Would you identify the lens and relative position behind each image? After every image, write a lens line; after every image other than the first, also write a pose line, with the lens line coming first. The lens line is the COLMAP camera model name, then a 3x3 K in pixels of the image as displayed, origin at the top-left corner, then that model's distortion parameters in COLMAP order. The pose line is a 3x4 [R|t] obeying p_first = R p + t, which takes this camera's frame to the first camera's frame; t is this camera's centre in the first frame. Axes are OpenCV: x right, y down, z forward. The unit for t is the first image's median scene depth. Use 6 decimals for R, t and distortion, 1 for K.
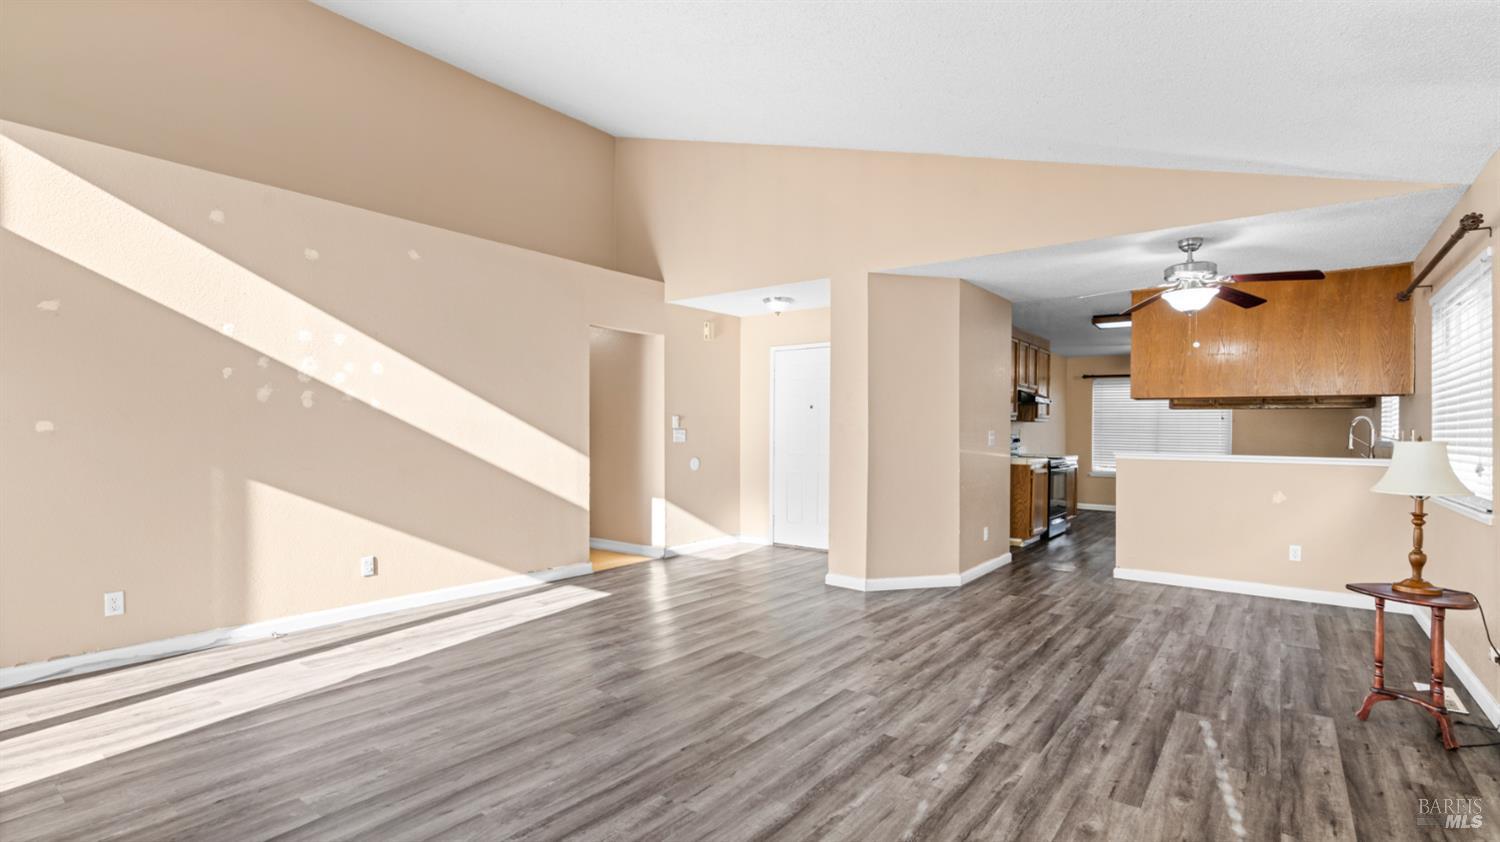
lens RADIAL K [[691.4, 0, 754.9], [0, 691.4, 421.2], [0, 0, 1]] dist [-0.009345, 0.001755]
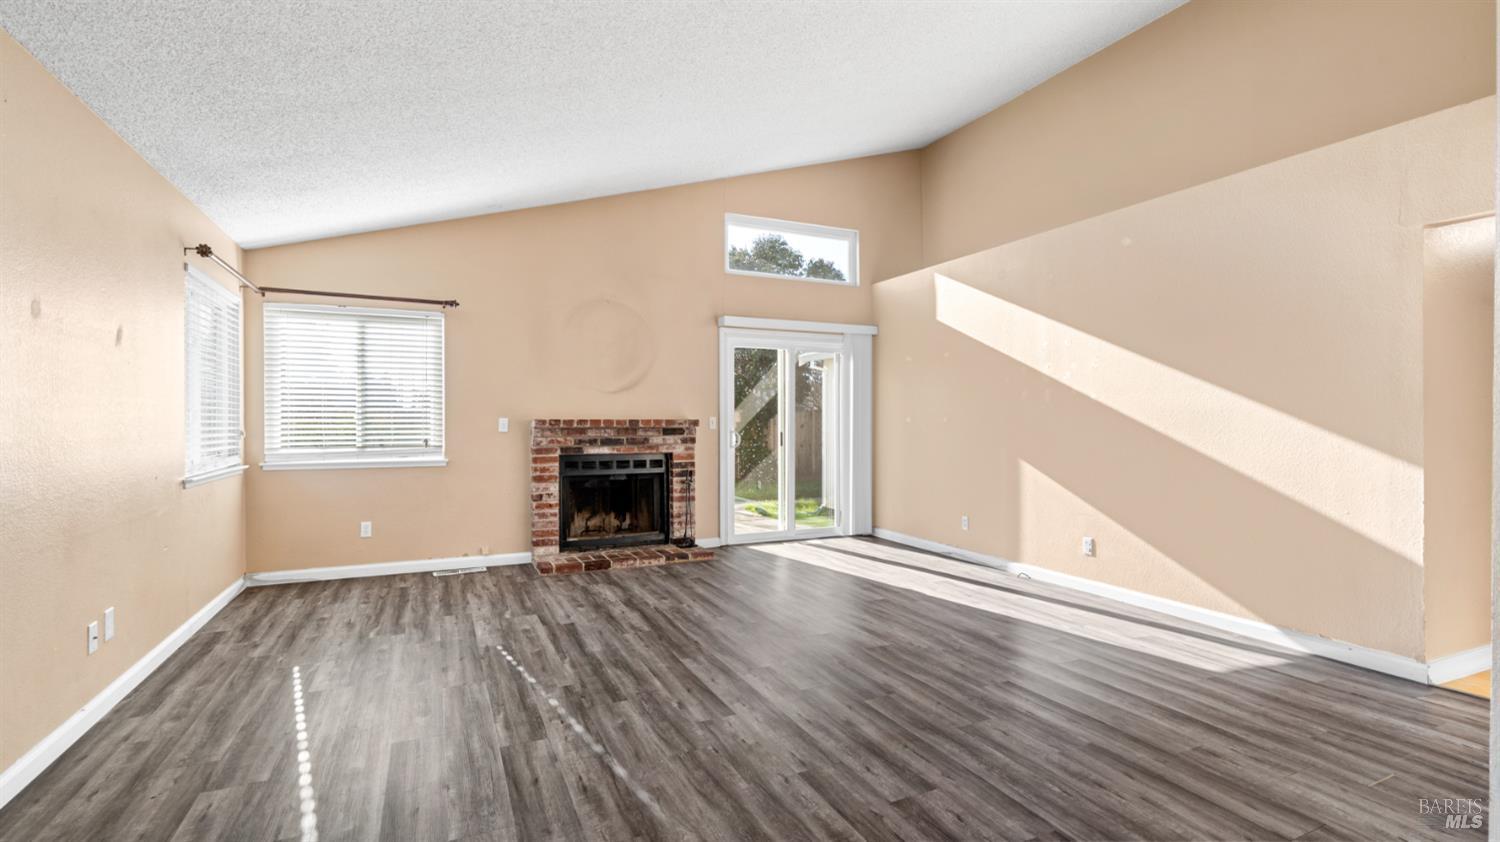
lens RADIAL K [[691.4, 0, 756.8], [0, 691.4, 415.3], [0, 0, 1]] dist [-0.009345, 0.001755]
pose [[-0.466442, -0.014543, -0.884432, 0.885692], [0.009756, 0.999719, -0.021584, 0.028545], [0.884498, -0.018696, -0.466169, 1.420877]]
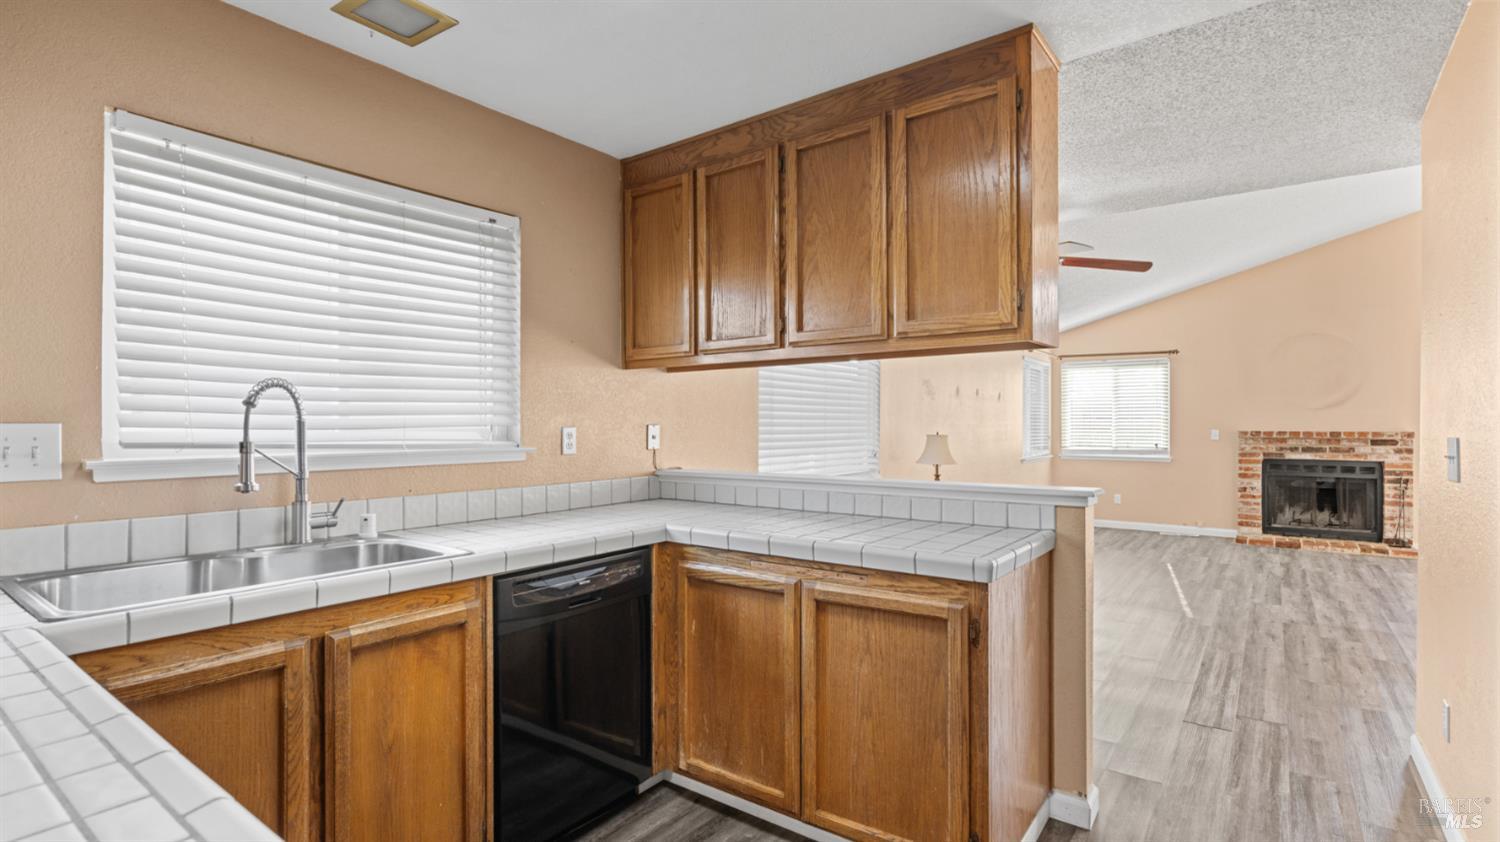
lens RADIAL K [[691.4, 0, 750.1], [0, 691.4, 424.9], [0, 0, 1]] dist [-0.009345, 0.001755]
pose [[-0.999930, -0.011434, 0.003123, 1.257907], [-0.011483, 0.999806, -0.016029, 0.031914], [-0.002939, -0.016064, -0.999867, 2.451672]]
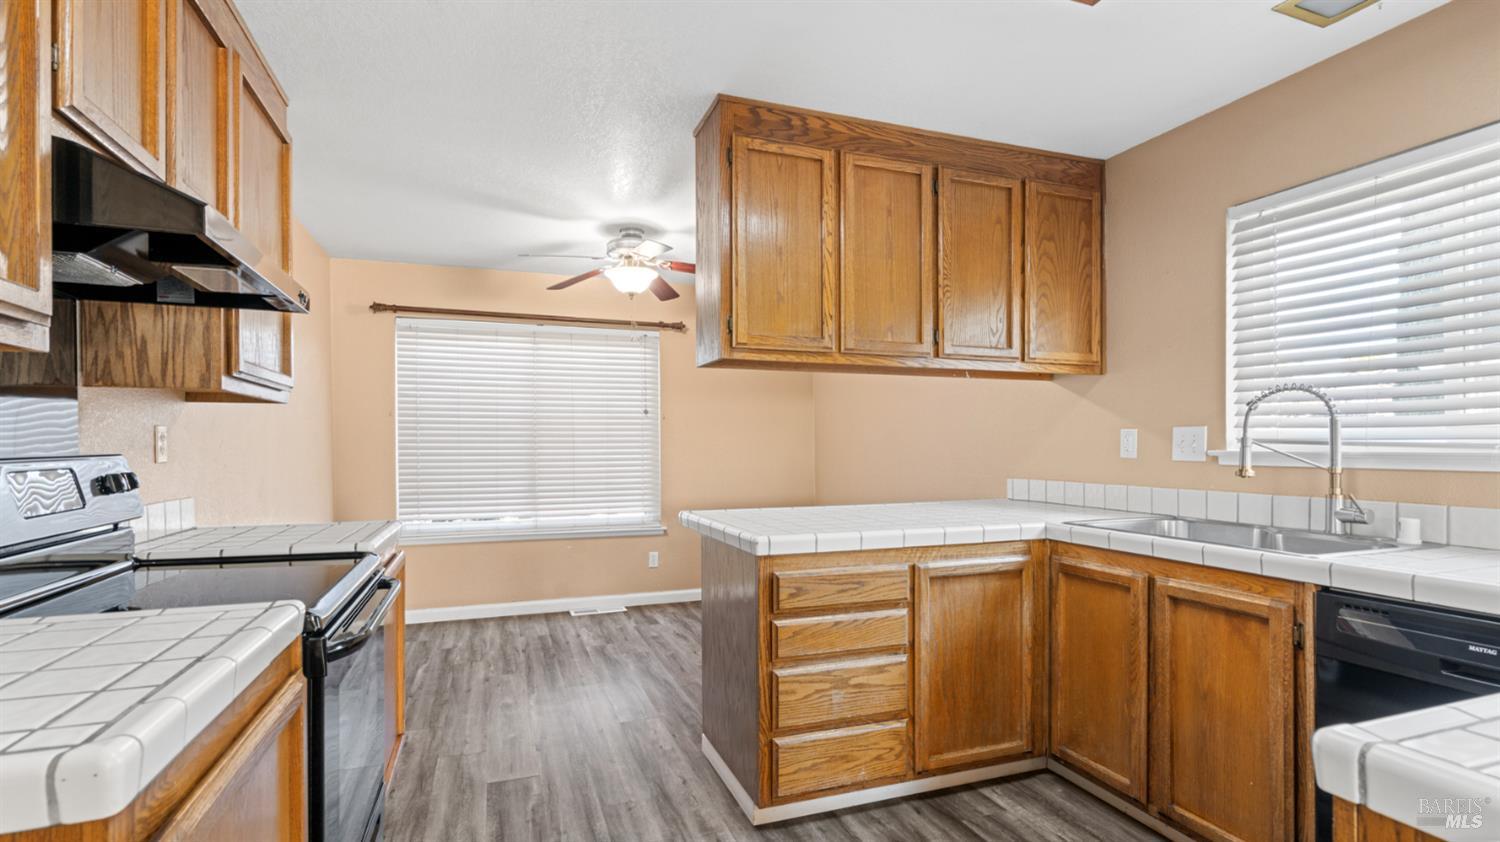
lens RADIAL K [[691.4, 0, 751.7], [0, 691.4, 456.7], [0, 0, 1]] dist [-0.009345, 0.001755]
pose [[0.539034, -0.035235, 0.841547, 0.834707], [0.003888, 0.999218, 0.039346, 0.030891], [-0.842275, -0.017937, 0.538749, 1.987679]]
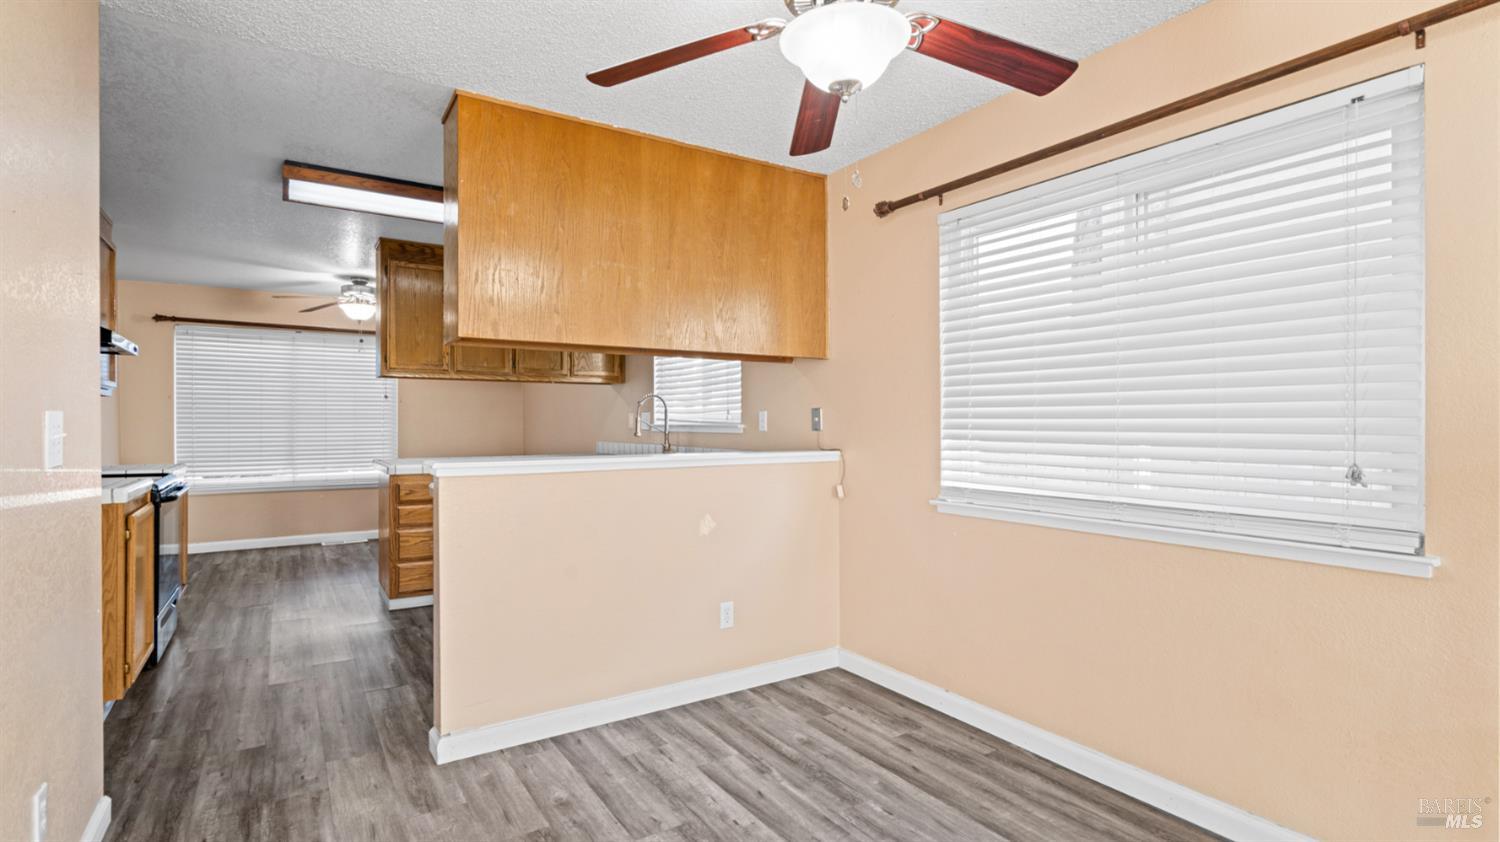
lens RADIAL K [[738.3, 0, 755.4], [0, 738.3, 423.6], [0, 0, 1]] dist [0.021758, 0.000823]
pose [[0.357232, -0.021128, 0.933777, 0.312972], [-0.002610, 0.999718, 0.023618, 0.016136], [-0.934012, -0.010875, 0.357076, 1.185291]]
